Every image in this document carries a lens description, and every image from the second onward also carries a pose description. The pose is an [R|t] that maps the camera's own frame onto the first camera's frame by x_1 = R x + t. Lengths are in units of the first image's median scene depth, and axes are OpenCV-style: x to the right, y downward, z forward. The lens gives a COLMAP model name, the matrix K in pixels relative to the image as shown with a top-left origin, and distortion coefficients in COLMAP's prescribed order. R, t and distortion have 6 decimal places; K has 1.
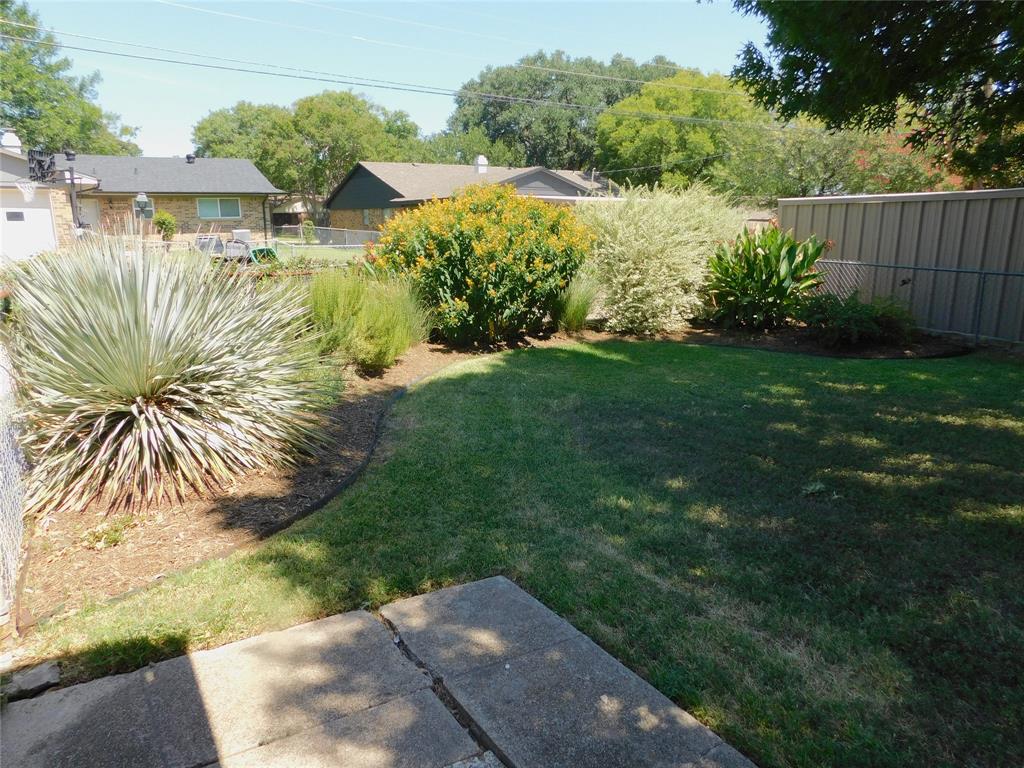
lens RADIAL K [[705.2, 0, 512.0], [0, 705.2, 384.0], [0, 0, 1]] dist [-0.070410, 0.056364]
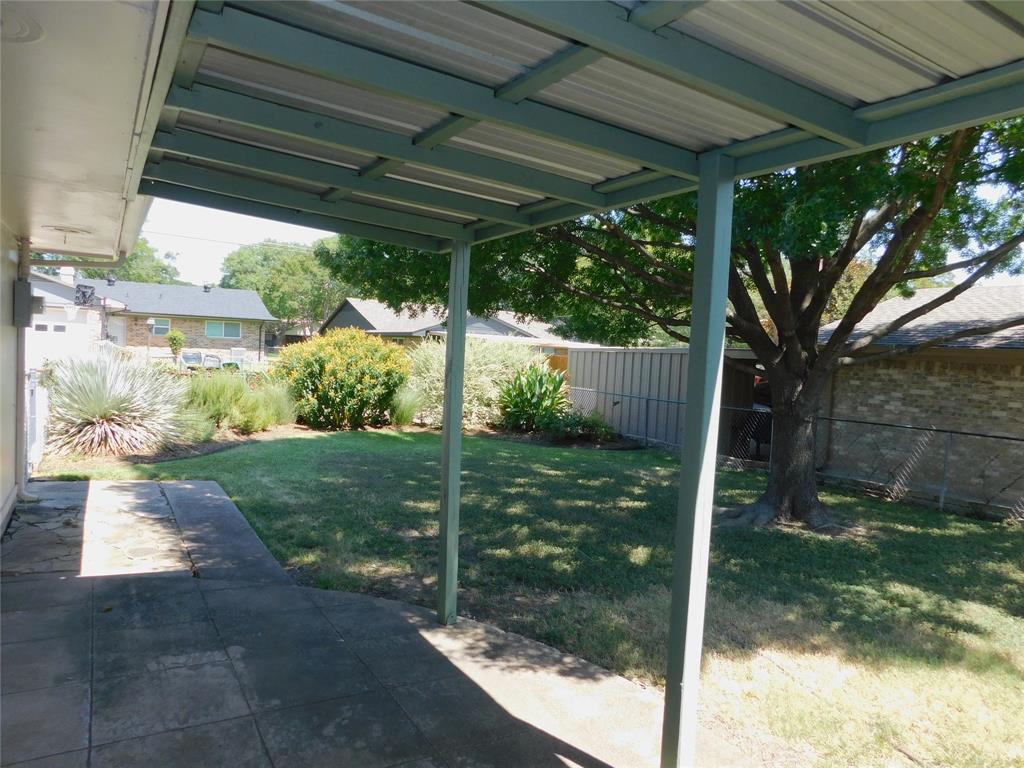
lens RADIAL K [[705.2, 0, 512.0], [0, 705.2, 384.0], [0, 0, 1]] dist [-0.070410, 0.056364]
pose [[0.998111, 0.054296, -0.028747, 0.369215], [-0.058659, 0.981324, -0.183201, 0.104300], [0.018263, 0.184541, 0.982655, -0.519988]]
